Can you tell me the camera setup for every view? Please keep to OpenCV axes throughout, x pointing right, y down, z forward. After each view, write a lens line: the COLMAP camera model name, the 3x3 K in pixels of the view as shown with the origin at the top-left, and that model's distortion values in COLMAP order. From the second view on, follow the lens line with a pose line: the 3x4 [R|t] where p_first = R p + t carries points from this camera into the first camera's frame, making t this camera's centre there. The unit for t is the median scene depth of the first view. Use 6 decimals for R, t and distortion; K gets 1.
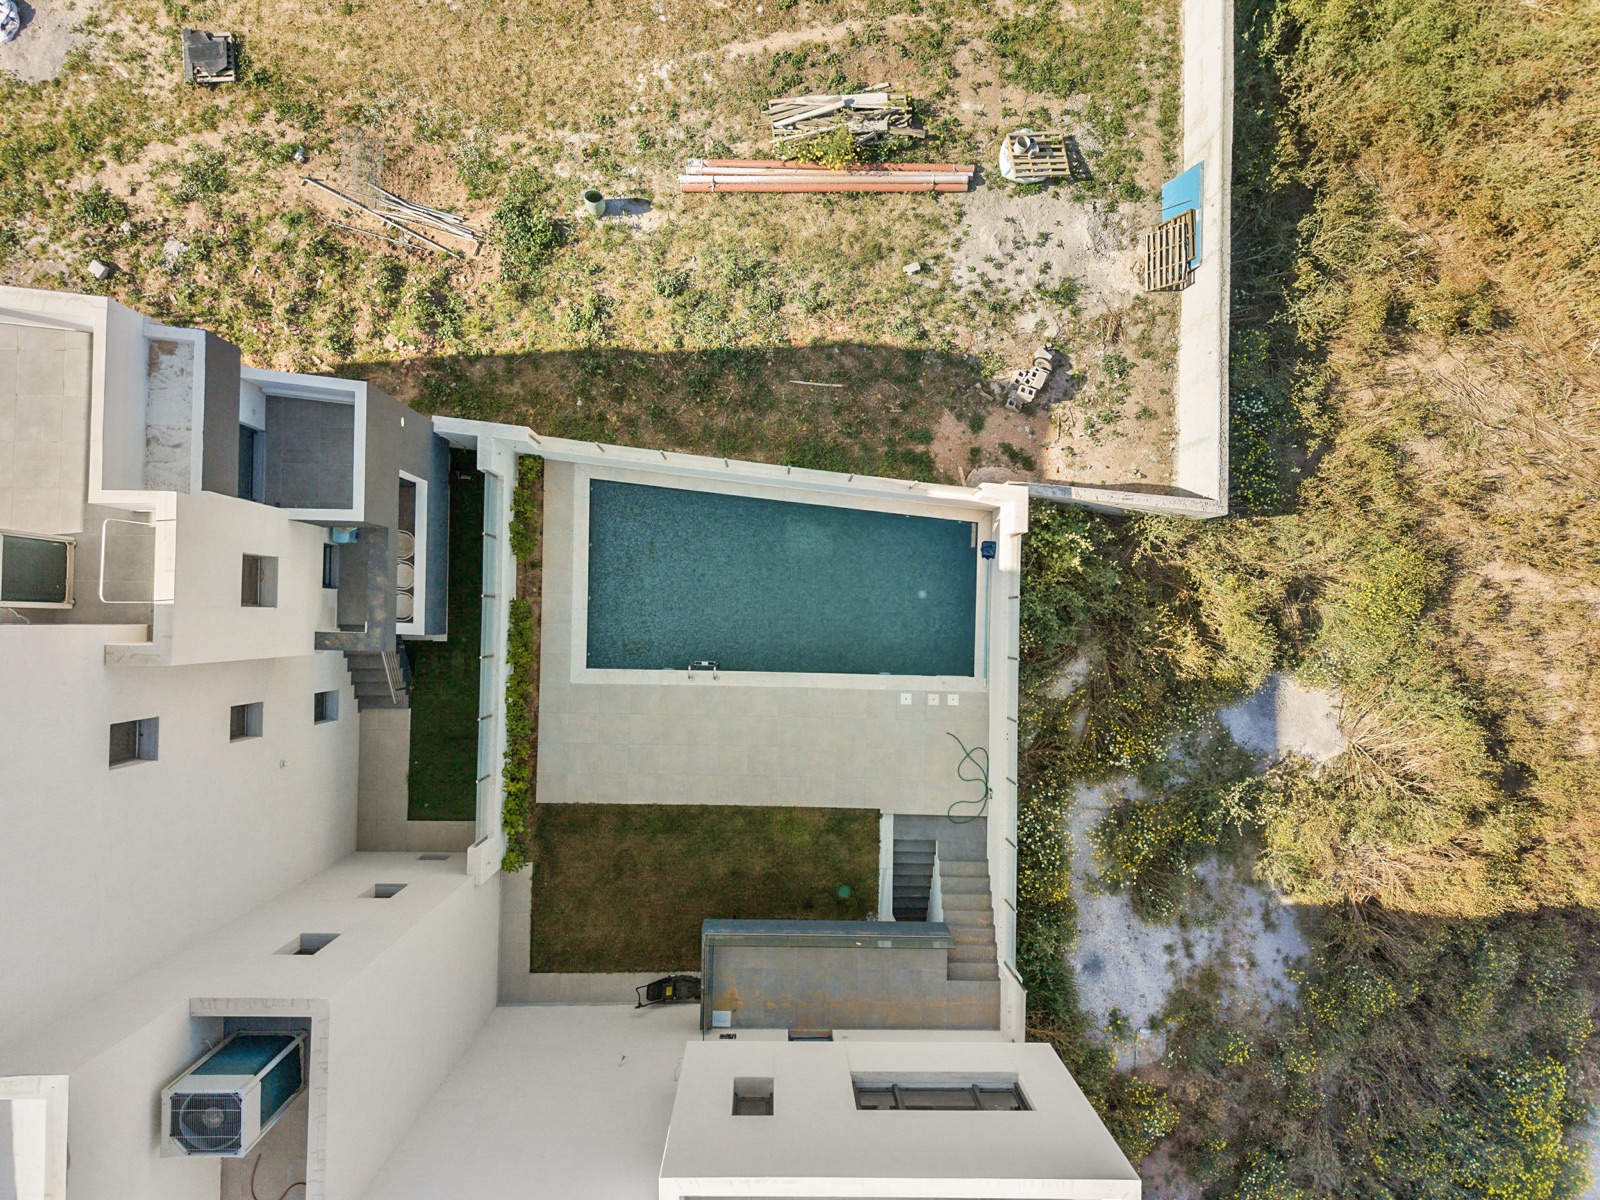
lens RADIAL K [[1080.5, 0, 801.4], [0, 1080.5, 601.0], [0, 0, 1]] dist [0.011228, -0.009653]
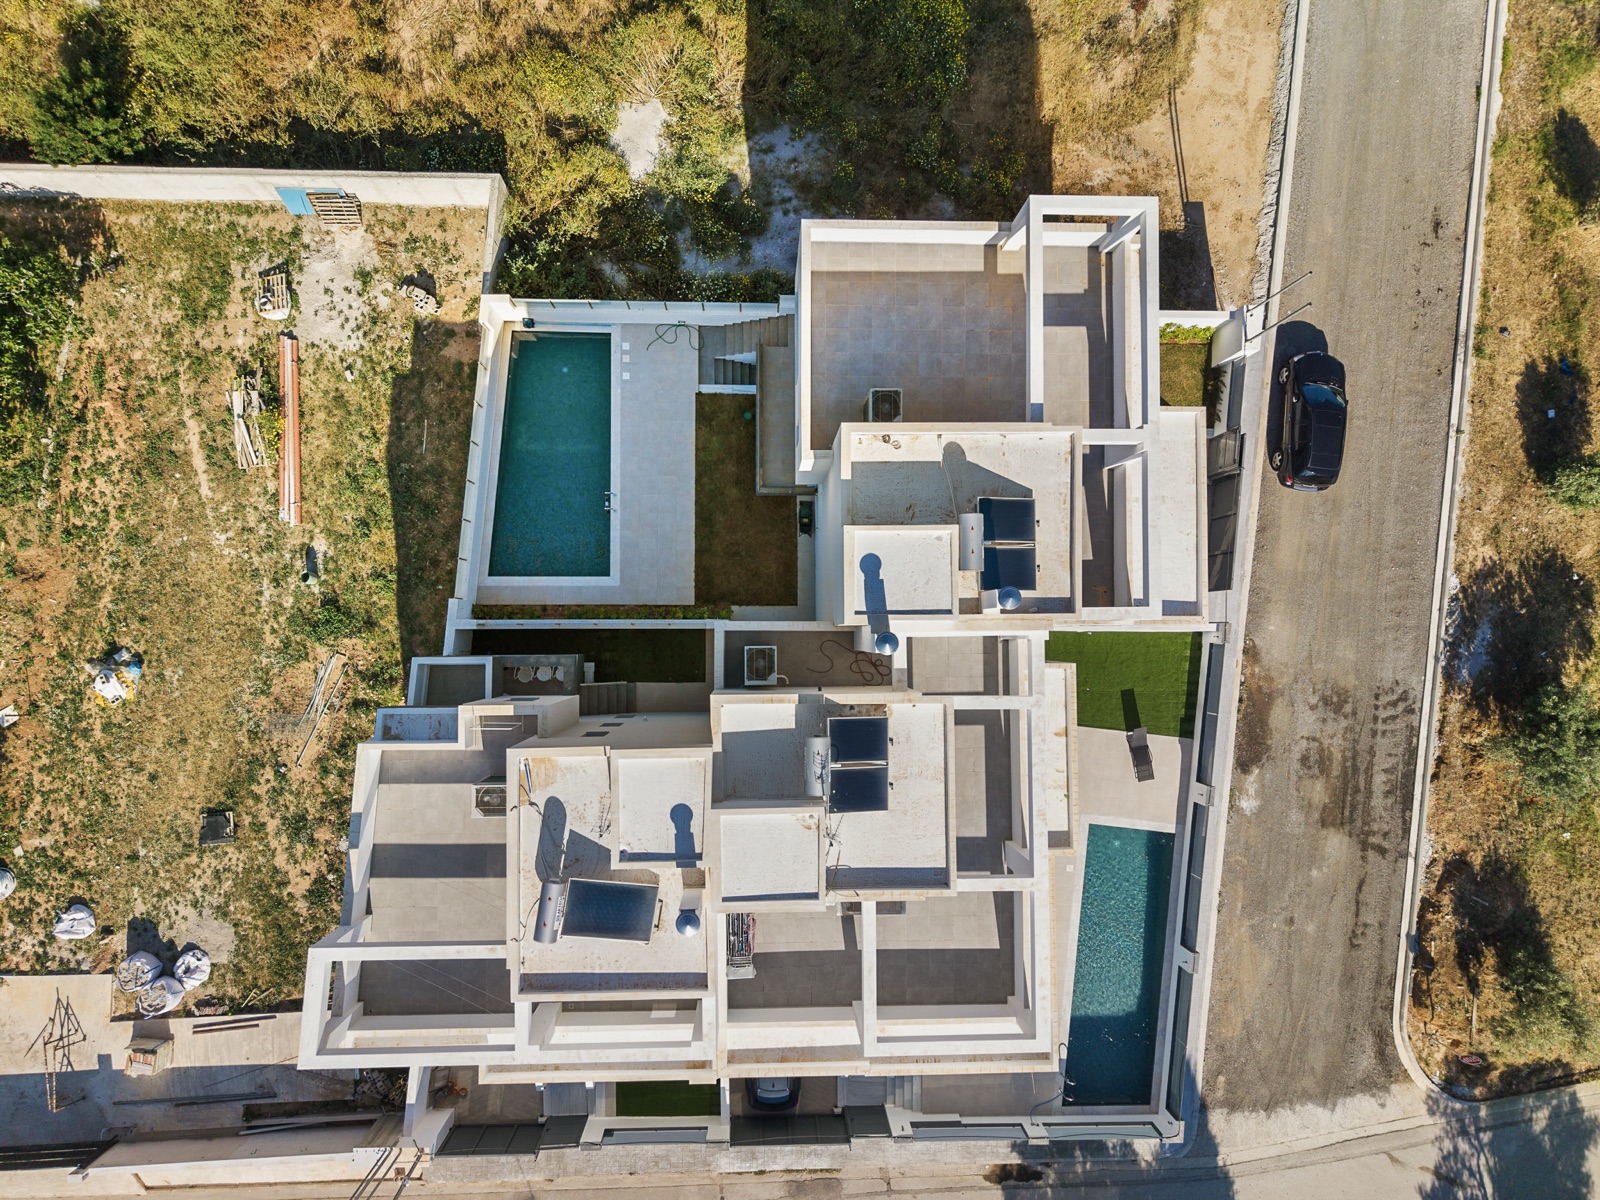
lens RADIAL K [[1080.5, 0, 800.4], [0, 1080.5, 602.7], [0, 0, 1]] dist [0.011228, -0.009653]
pose [[-0.018945, -0.999817, 0.002539, -0.240905], [0.997653, -0.018737, 0.065864, 0.231496], [-0.065804, 0.003781, 0.997825, -0.594559]]
